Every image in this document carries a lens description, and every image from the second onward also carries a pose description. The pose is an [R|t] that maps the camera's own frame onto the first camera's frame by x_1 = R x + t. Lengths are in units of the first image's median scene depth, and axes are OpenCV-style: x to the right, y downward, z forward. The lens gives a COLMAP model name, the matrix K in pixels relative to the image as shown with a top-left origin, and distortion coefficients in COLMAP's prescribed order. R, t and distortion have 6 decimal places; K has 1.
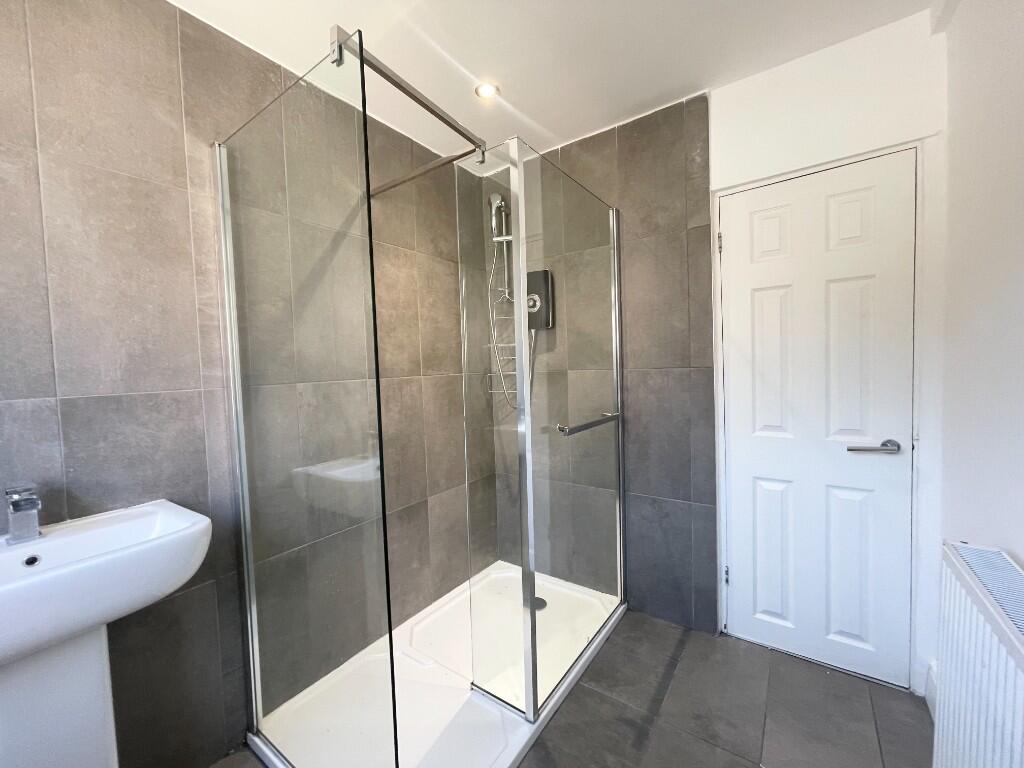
lens RADIAL K [[410.3, 0, 517.2], [0, 410.3, 383.5], [0, 0, 1]] dist [0.000284, 0.000005]
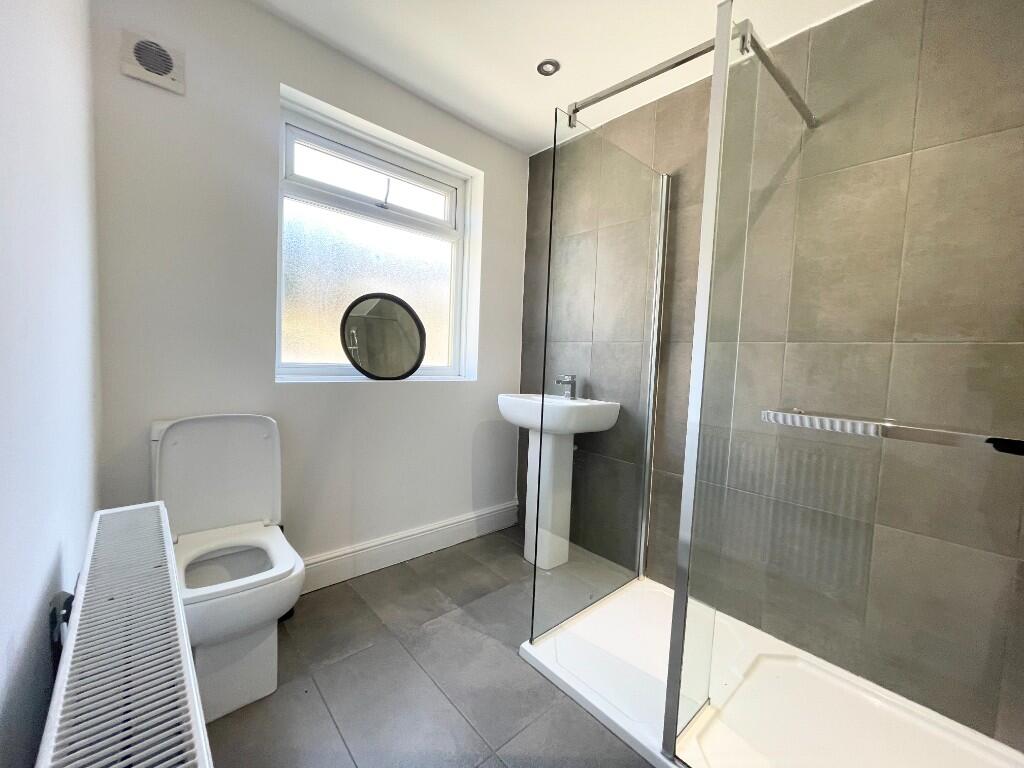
lens RADIAL K [[410.3, 0, 517.0], [0, 410.3, 385.7], [0, 0, 1]] dist [0.000284, 0.000005]
pose [[-0.209805, 0.086373, -0.973921, 0.571337], [-0.086702, 0.990523, 0.106523, 0.034723], [0.973891, 0.106790, -0.200328, 0.562042]]
